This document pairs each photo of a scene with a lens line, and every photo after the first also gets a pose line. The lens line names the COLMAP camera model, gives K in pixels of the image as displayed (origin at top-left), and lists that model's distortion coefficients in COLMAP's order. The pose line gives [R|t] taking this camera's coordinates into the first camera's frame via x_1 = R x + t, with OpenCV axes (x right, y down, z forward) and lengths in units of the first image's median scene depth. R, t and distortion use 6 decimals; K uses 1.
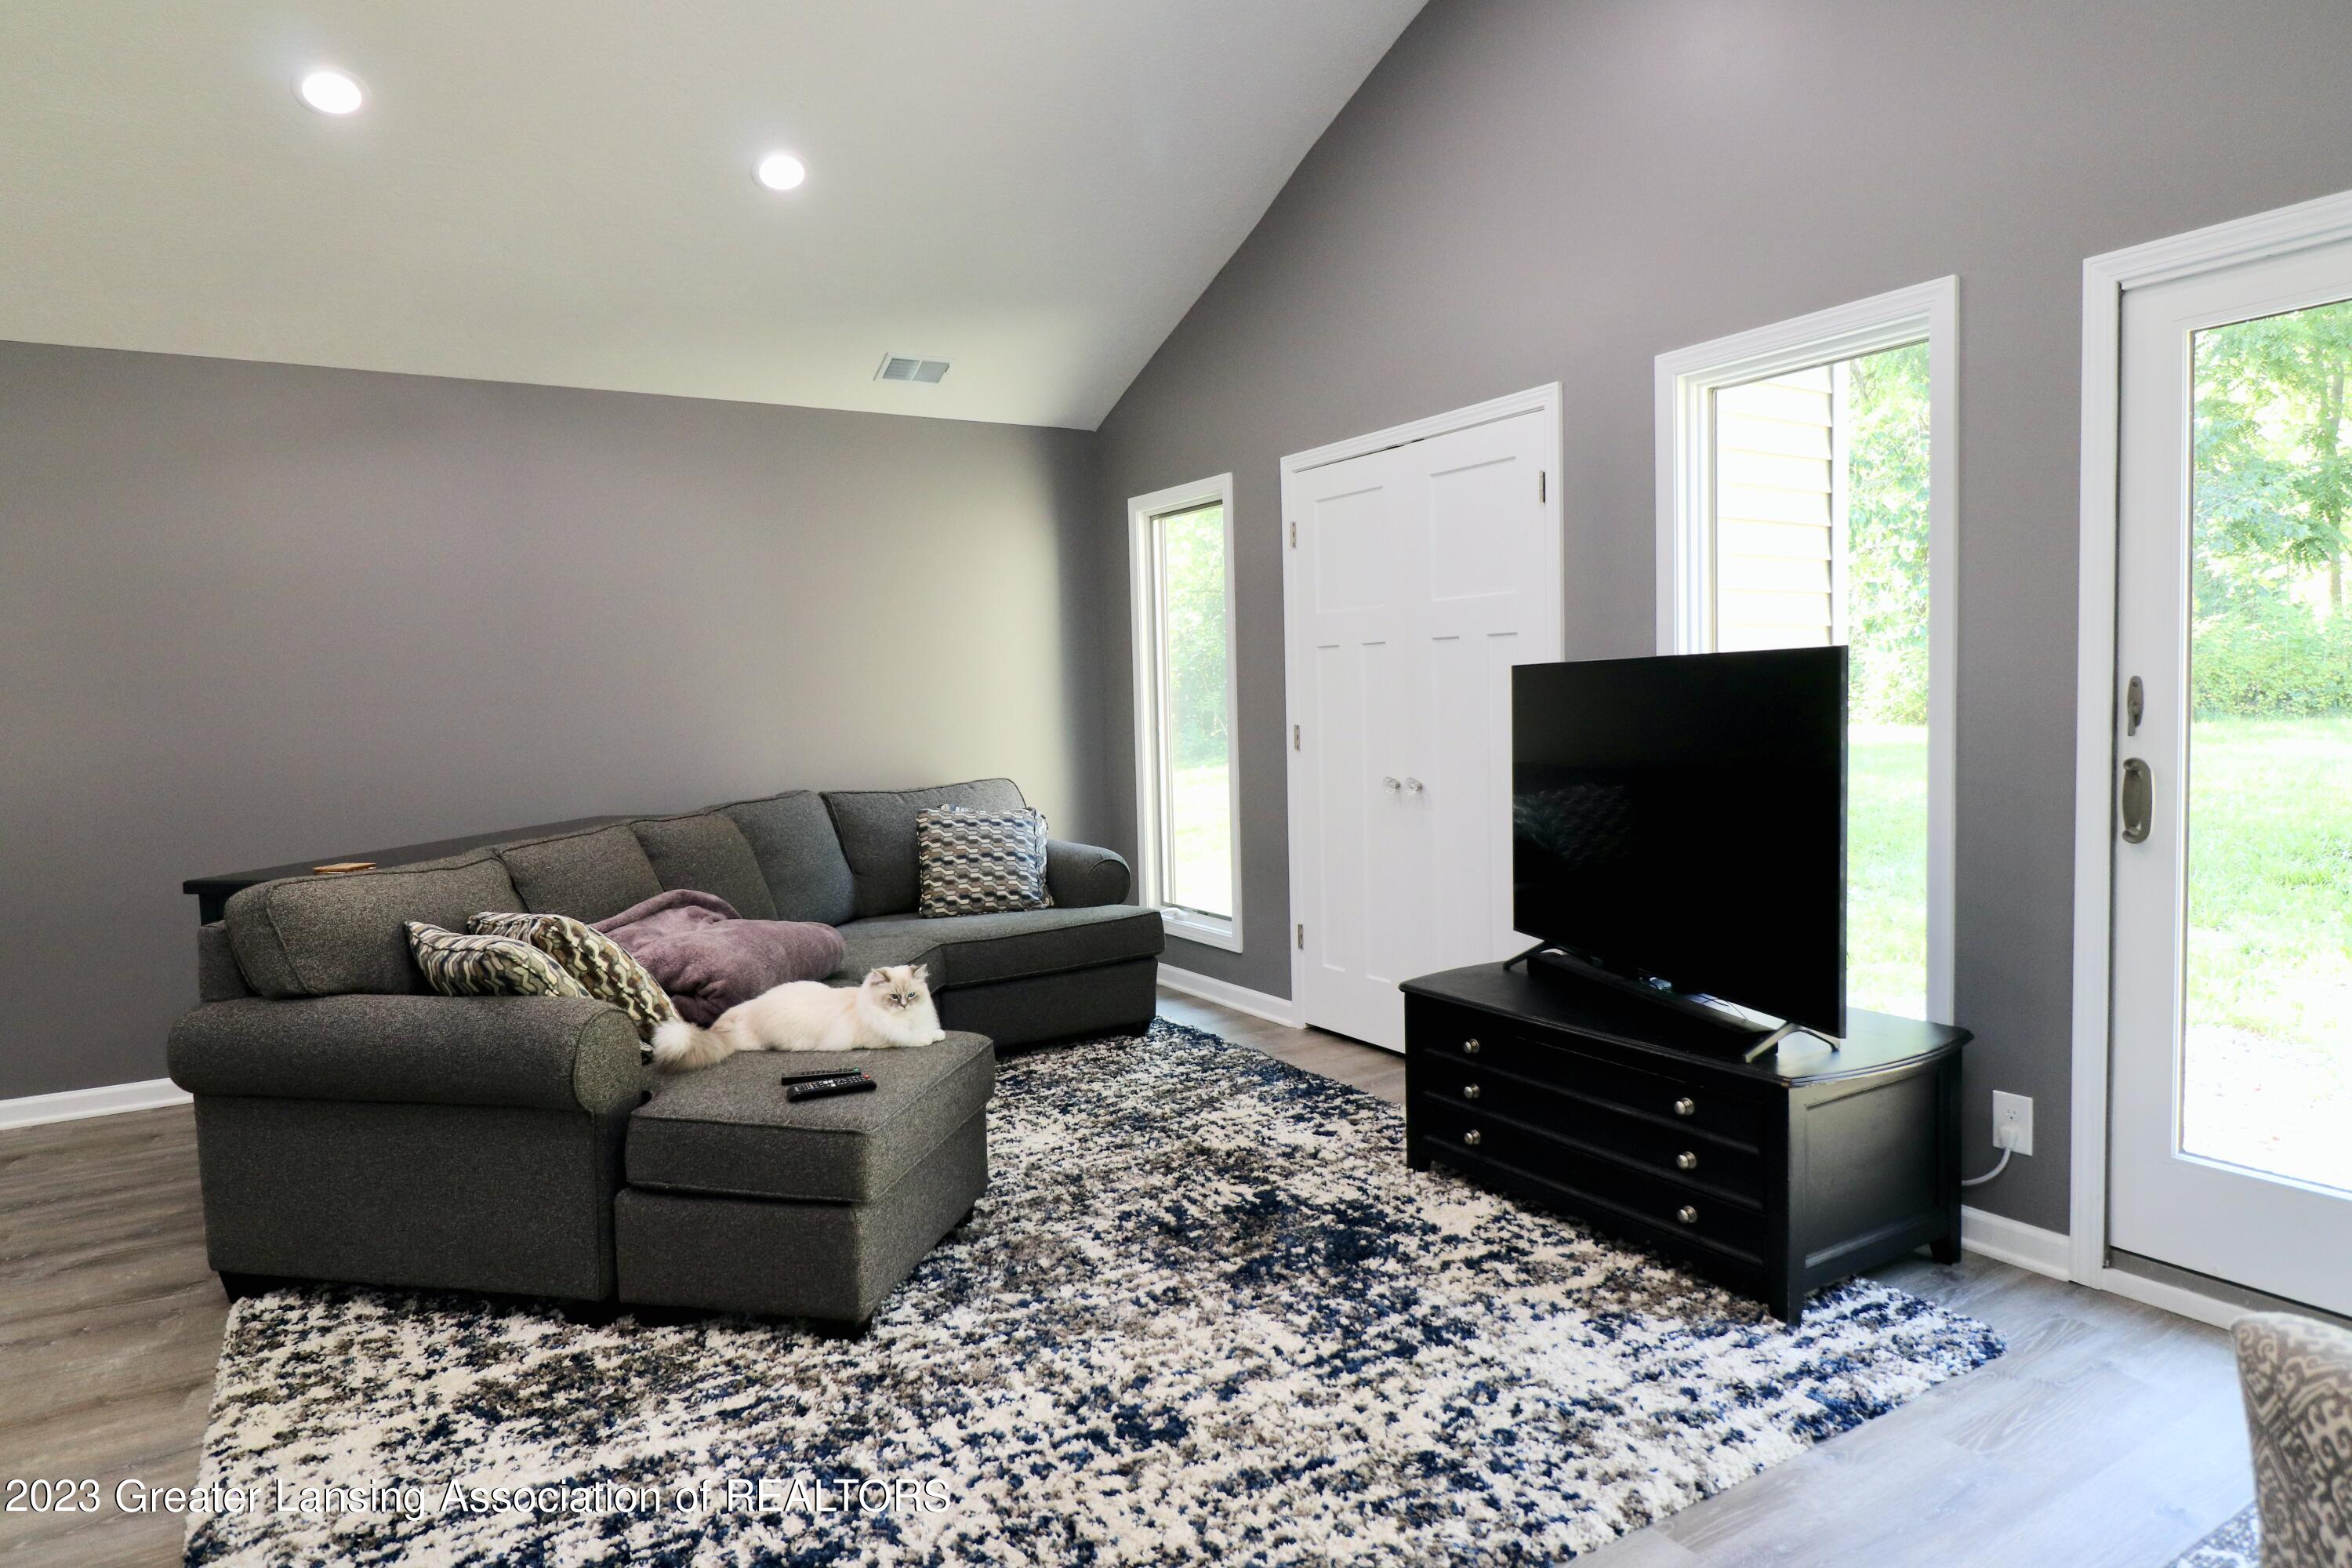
lens RADIAL K [[1394.1, 0, 1176.0], [0, 1394.1, 784.0], [0, 0, 1]] dist [-0.002418, -0.001538]
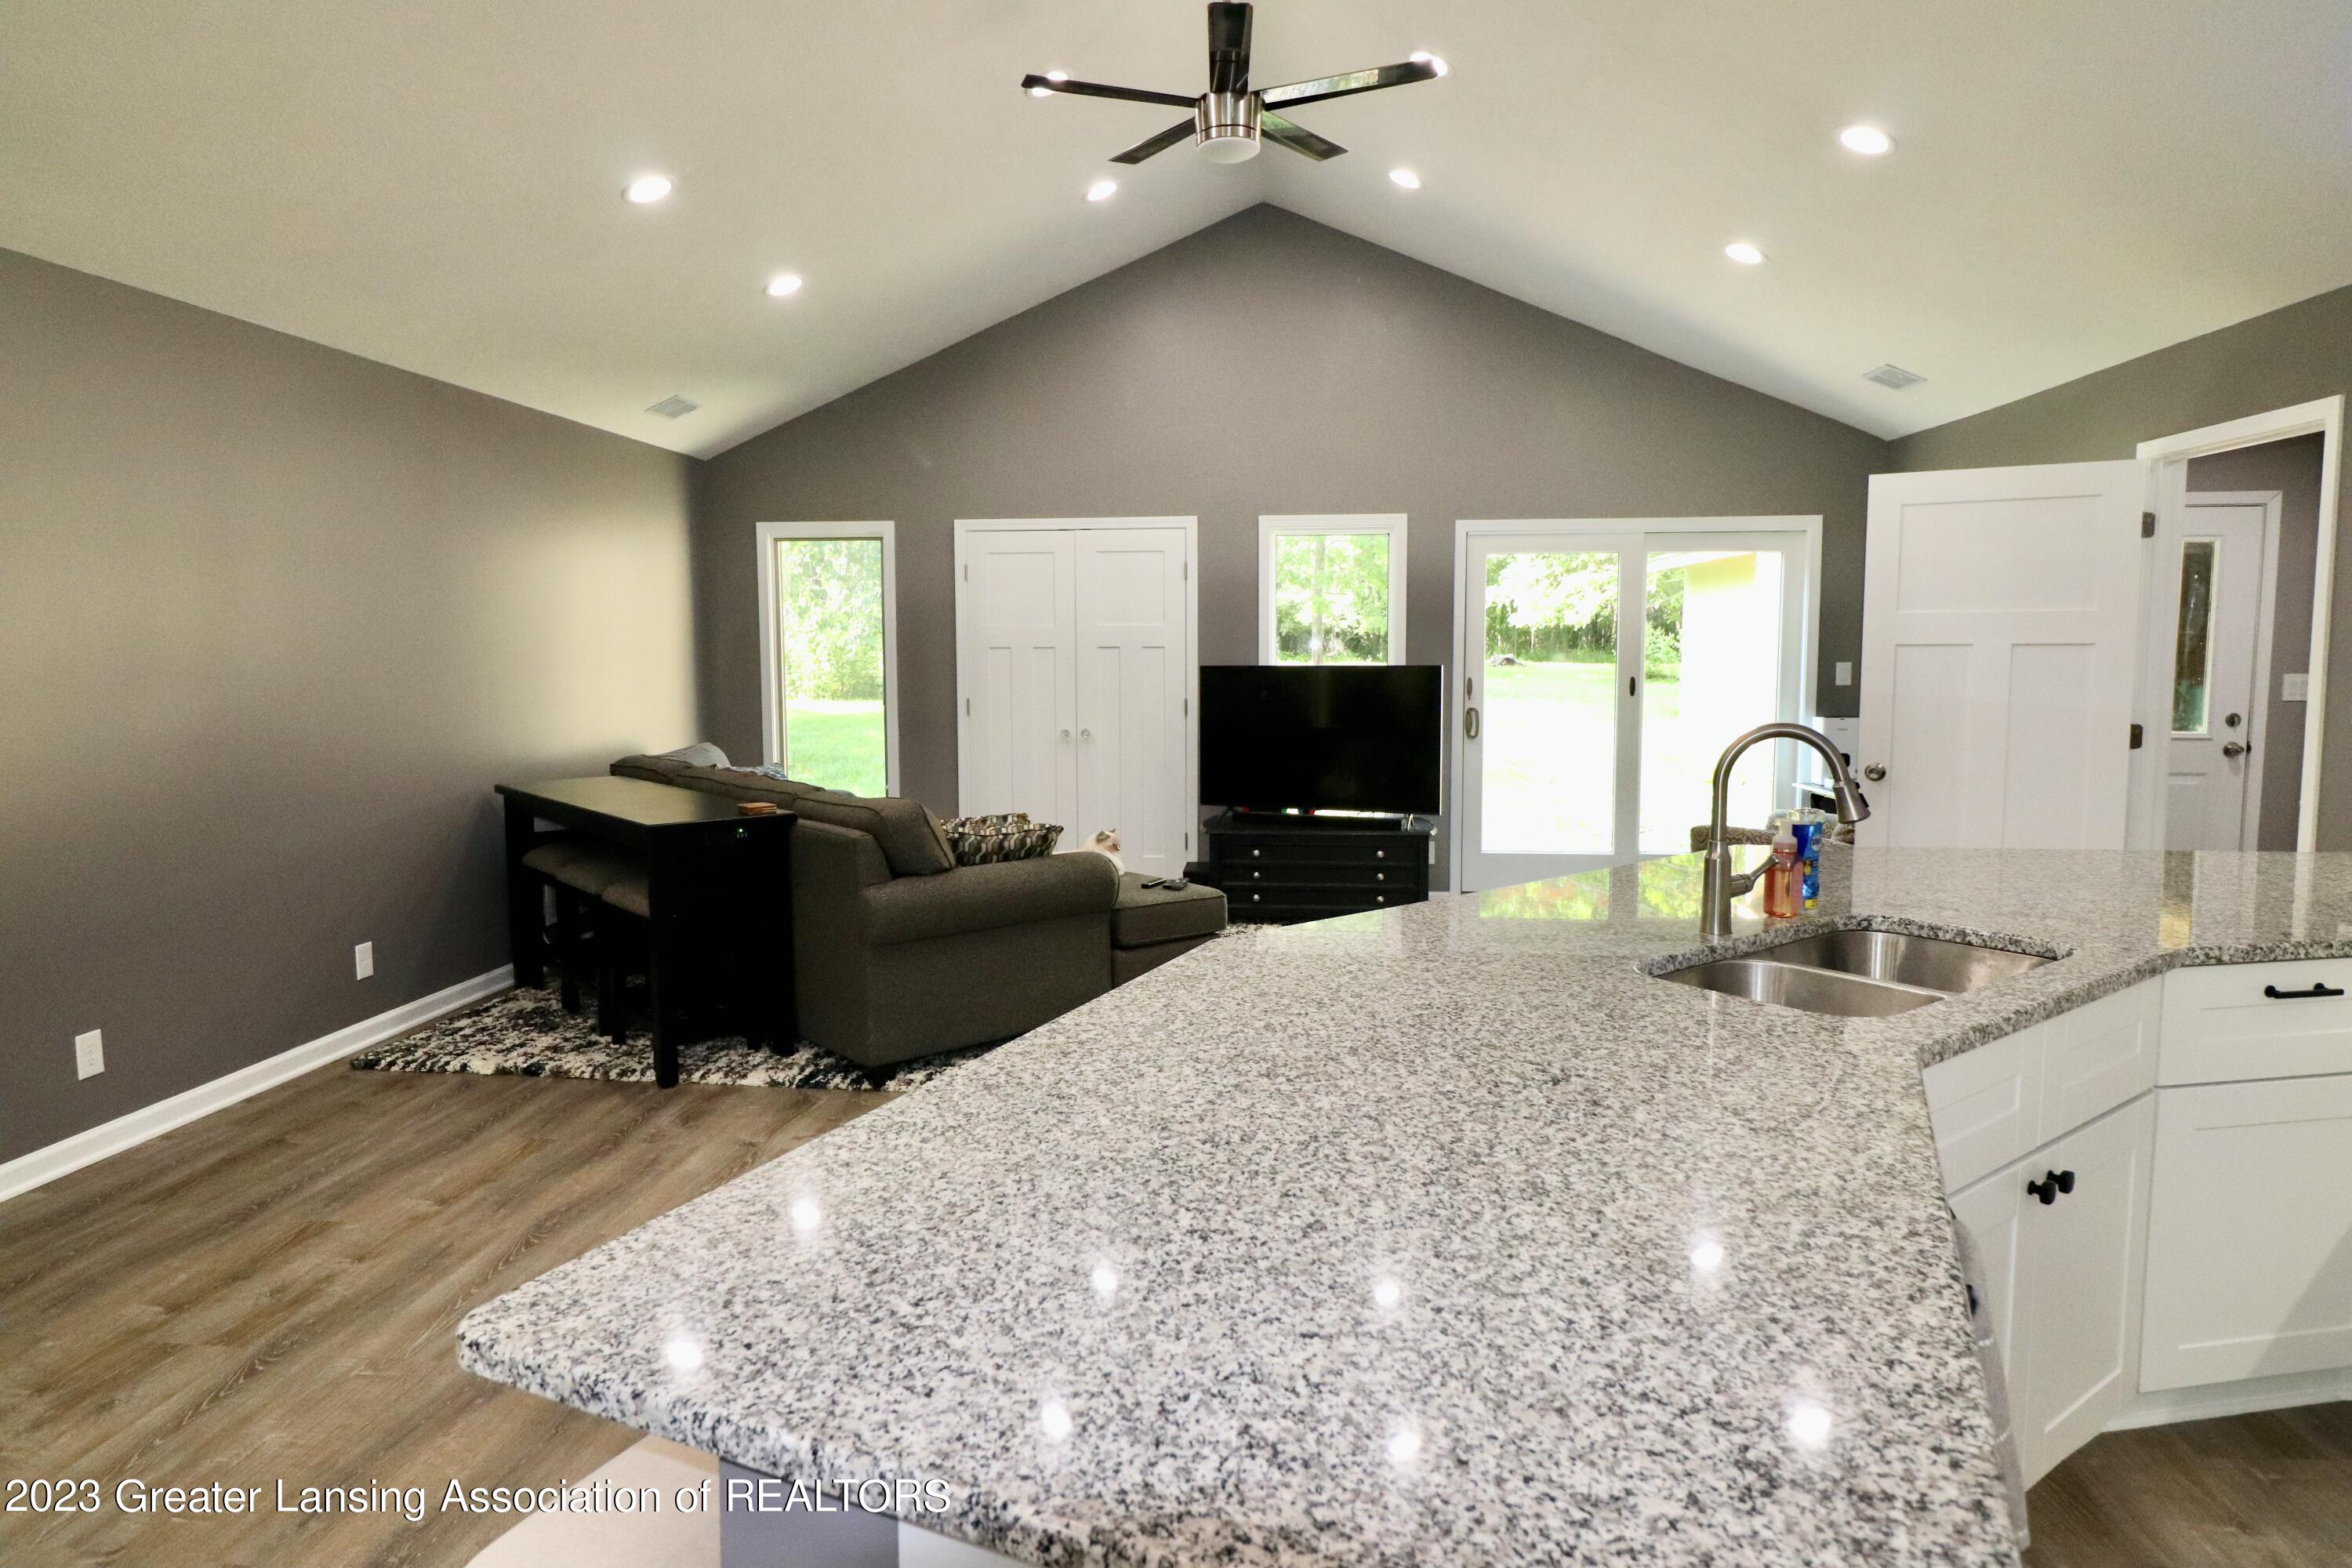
lens RADIAL K [[1394.1, 0, 1176.0], [0, 1394.1, 784.0], [0, 0, 1]] dist [-0.002418, -0.001538]
pose [[0.595492, -0.050986, 0.801742, -1.026684], [0.038068, 0.998654, 0.035233, 0.006617], [-0.802459, 0.009540, 0.596631, -0.087877]]
